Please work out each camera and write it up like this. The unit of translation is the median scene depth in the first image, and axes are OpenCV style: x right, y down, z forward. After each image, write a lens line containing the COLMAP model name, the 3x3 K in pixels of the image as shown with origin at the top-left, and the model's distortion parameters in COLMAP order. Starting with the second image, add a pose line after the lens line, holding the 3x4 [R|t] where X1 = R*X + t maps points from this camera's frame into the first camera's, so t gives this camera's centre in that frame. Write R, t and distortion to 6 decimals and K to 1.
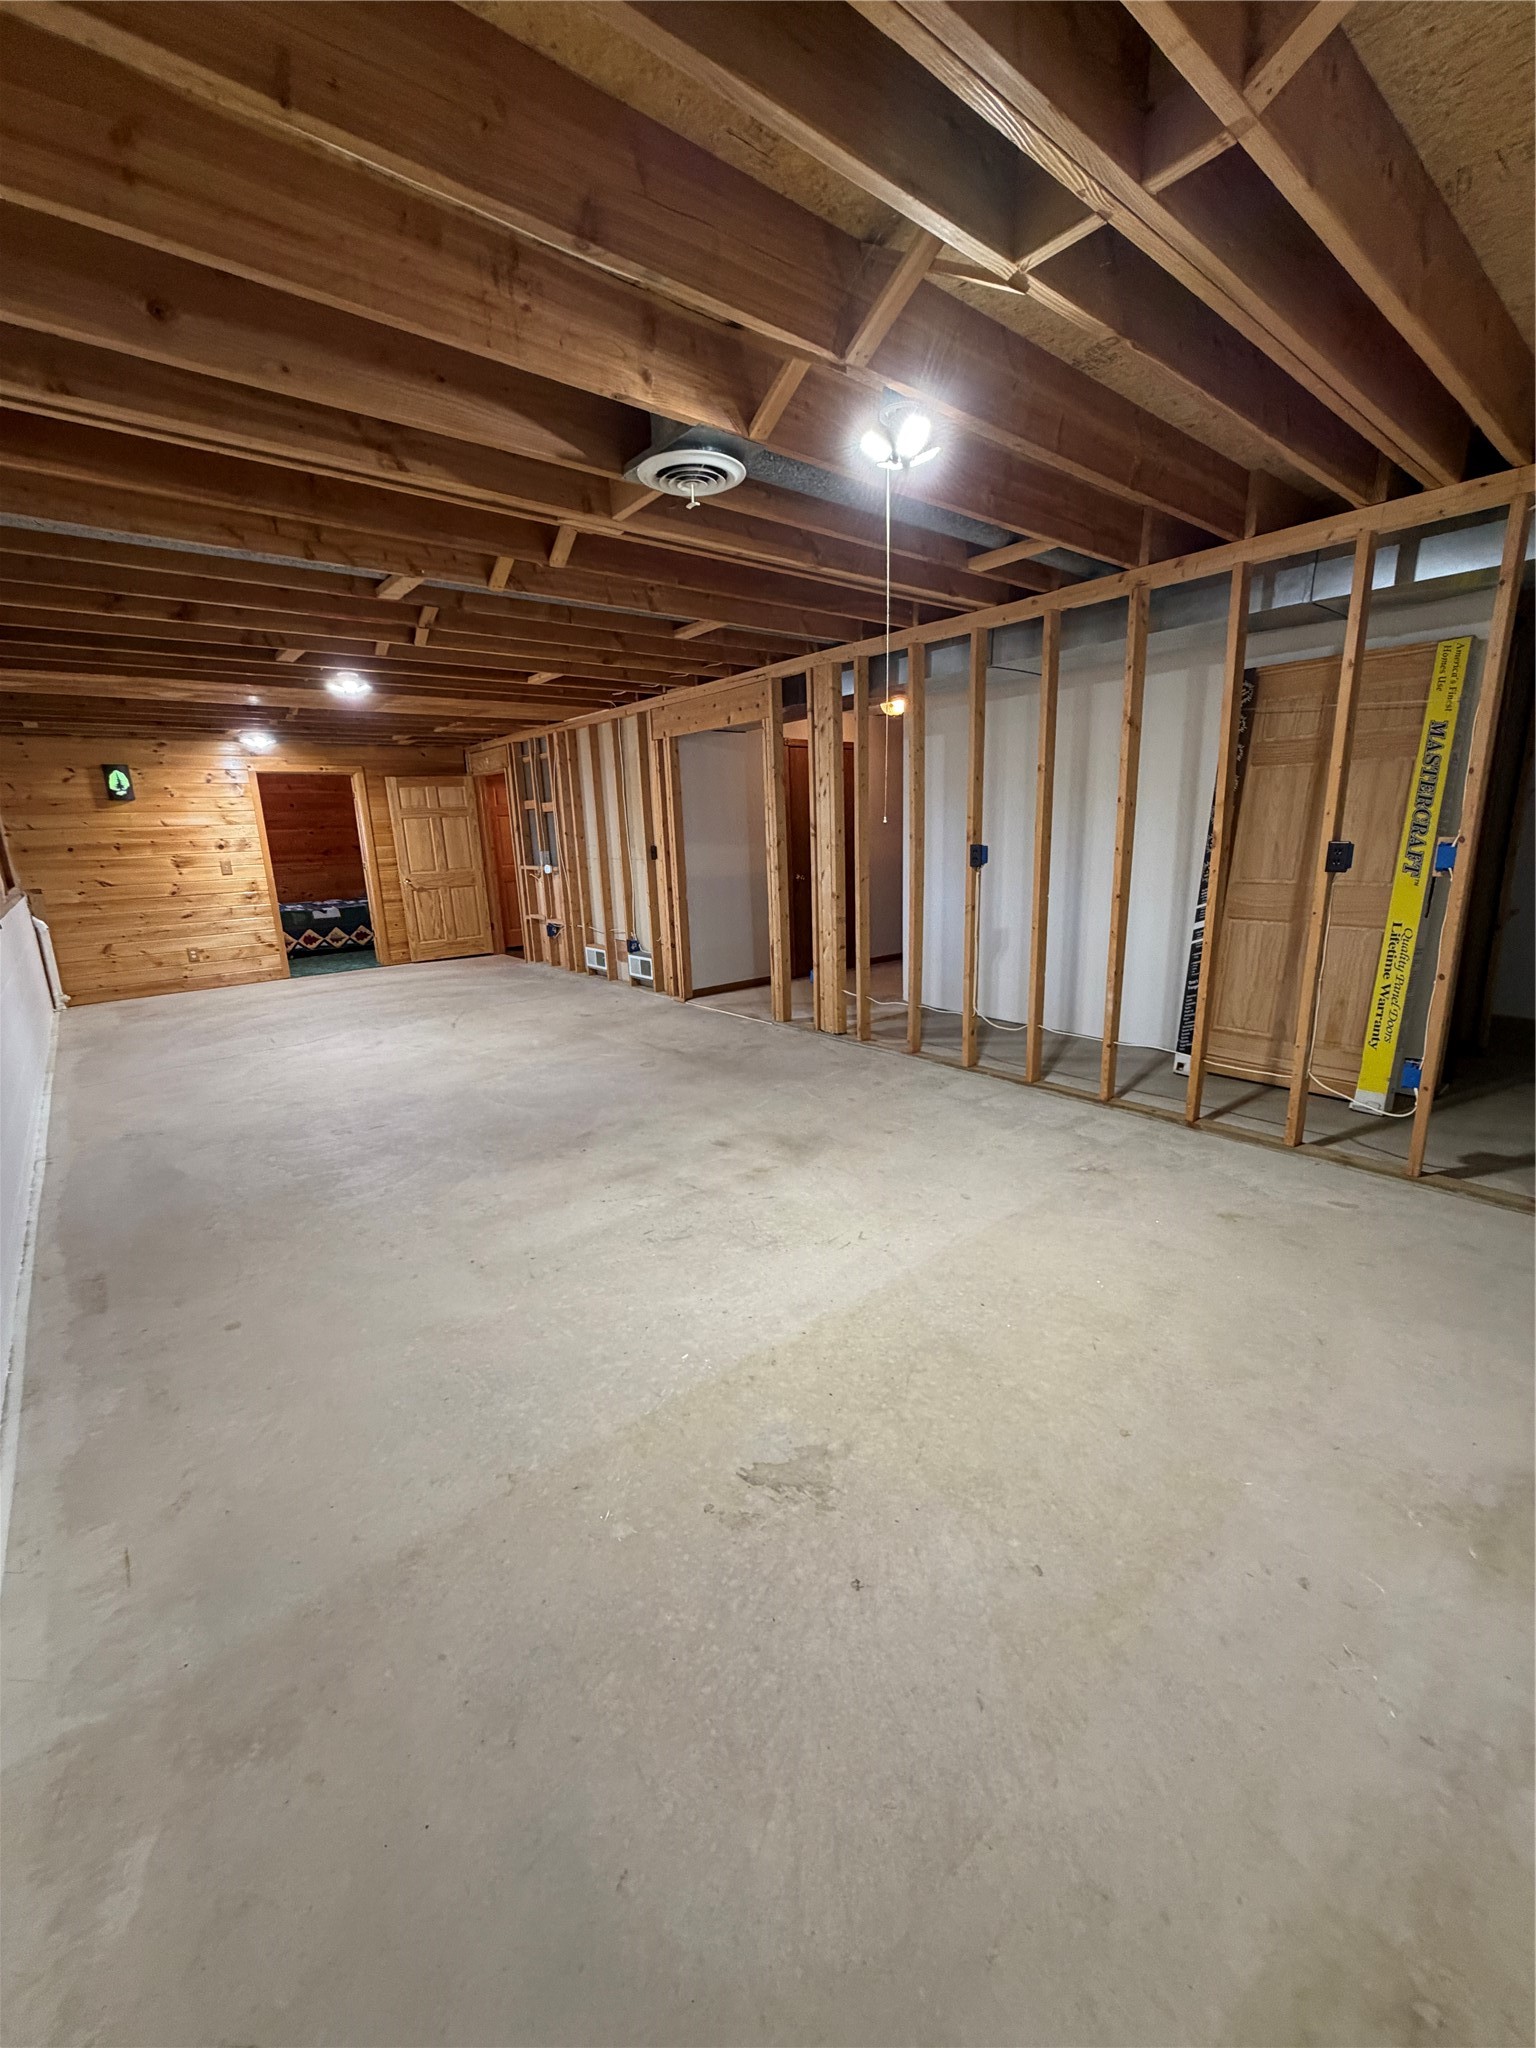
lens RADIAL K [[814.6, 0, 767.9], [0, 814.6, 1024.0], [0, 0, 1]] dist [0.001588, -0.000091]
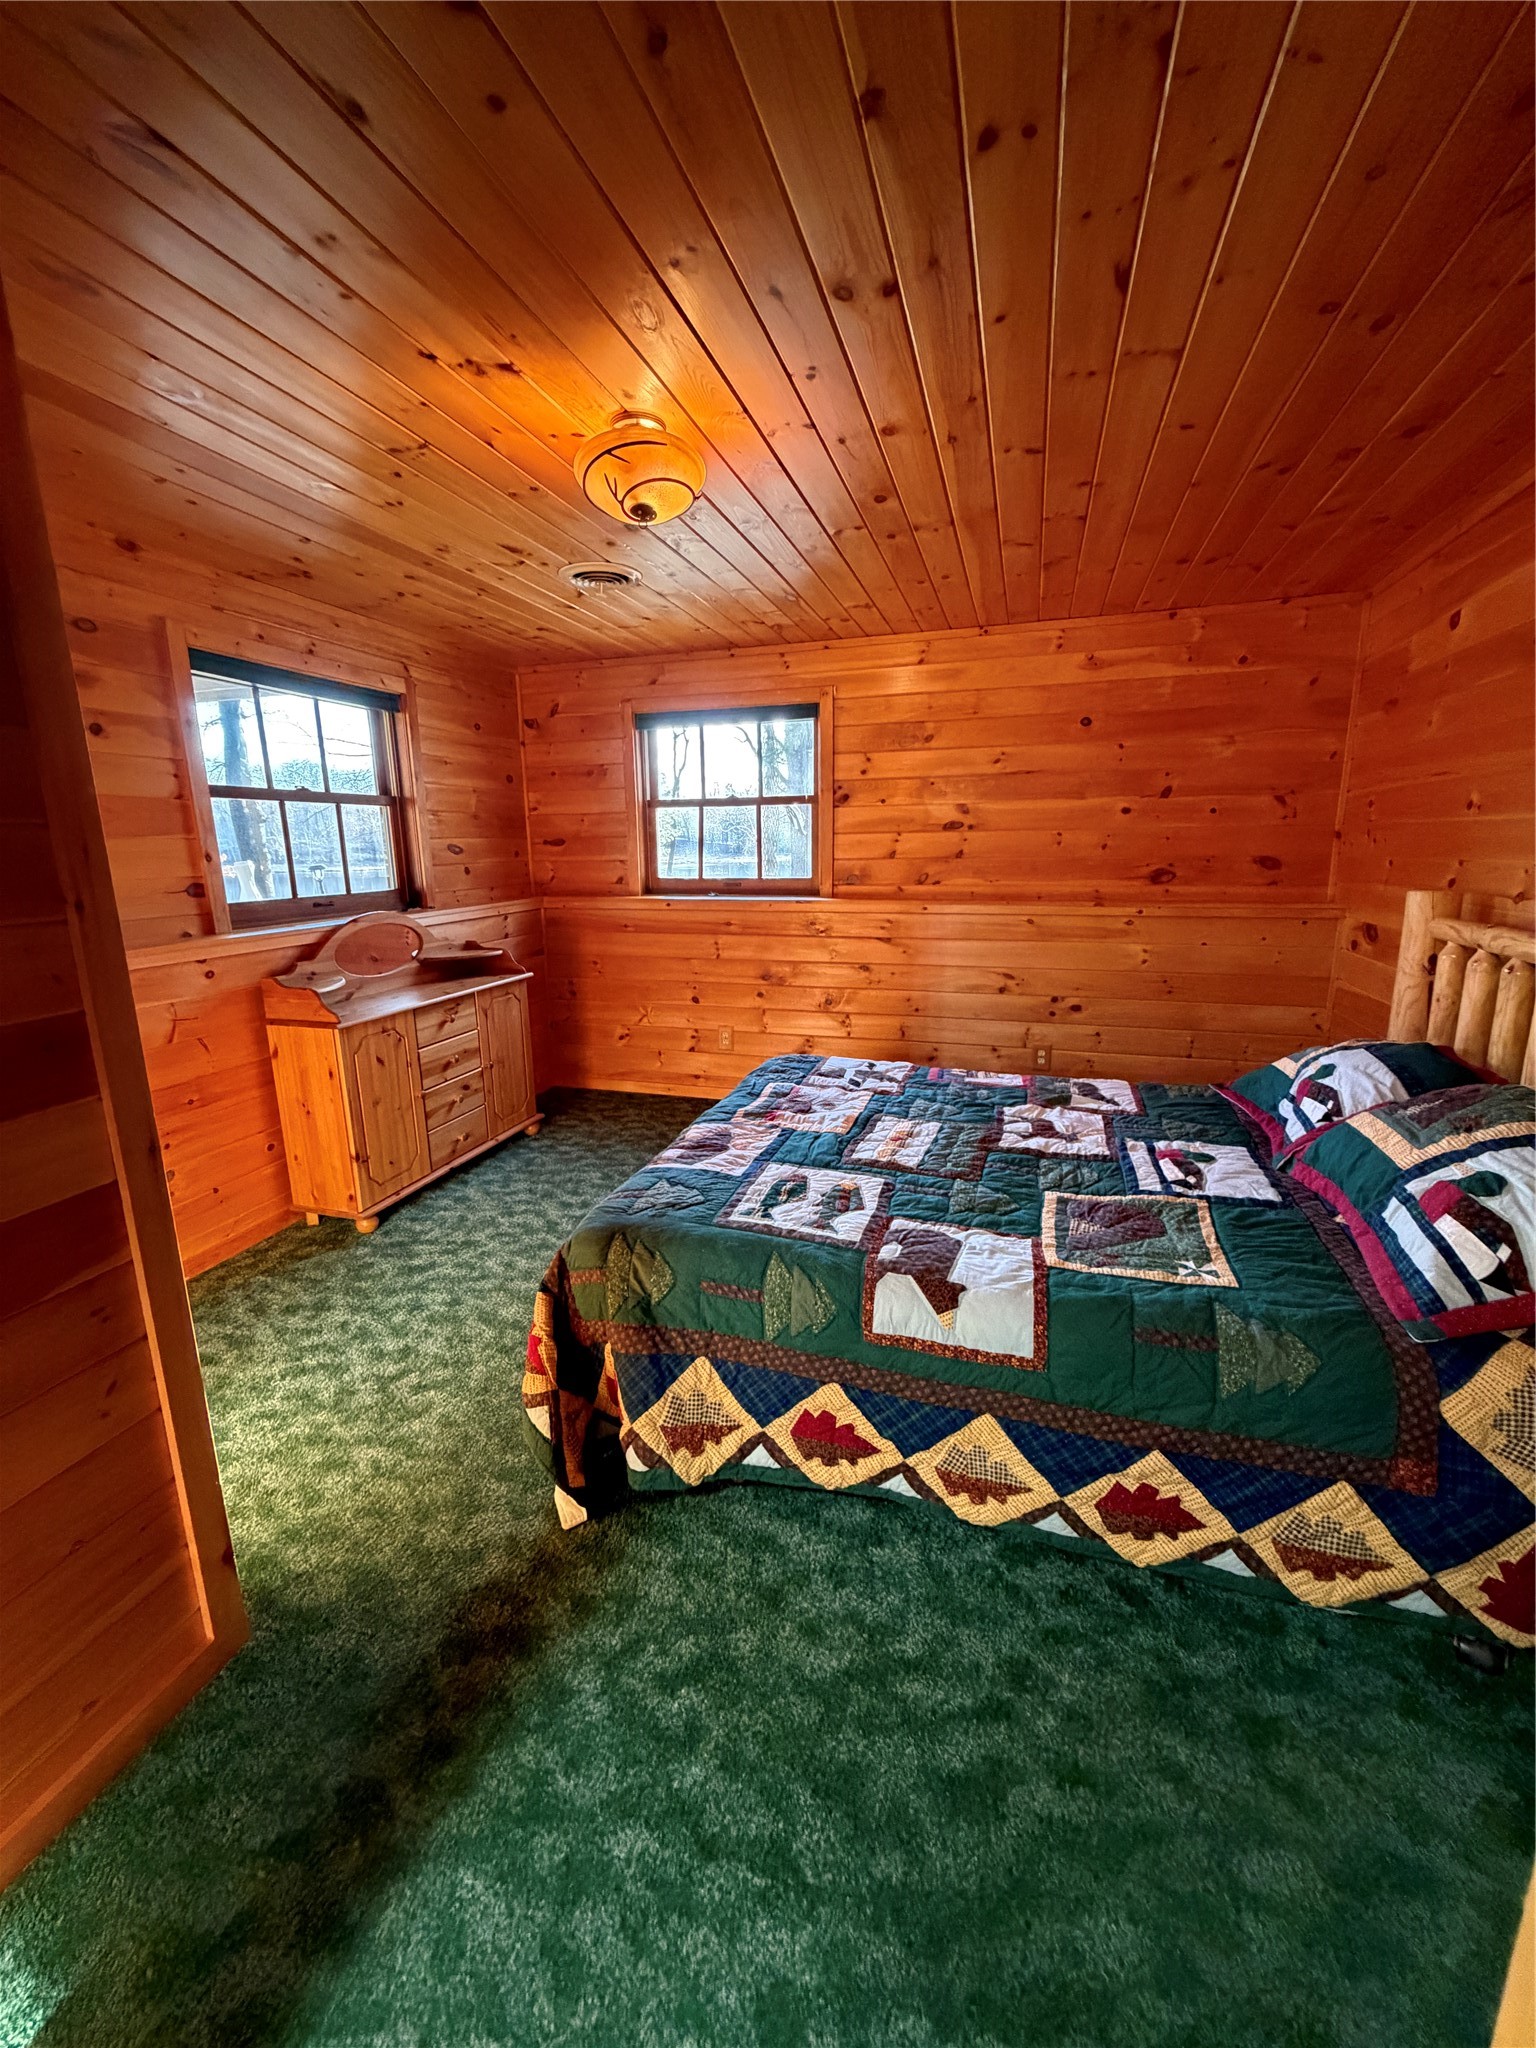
lens RADIAL K [[814.6, 0, 769.2], [0, 814.6, 1020.9], [0, 0, 1]] dist [0.001588, -0.000091]
pose [[0.545282, 0.204364, -0.812959, -0.445014], [-0.202893, 0.973166, 0.108550, -0.197067], [0.813328, 0.105753, 0.572114, 0.873636]]
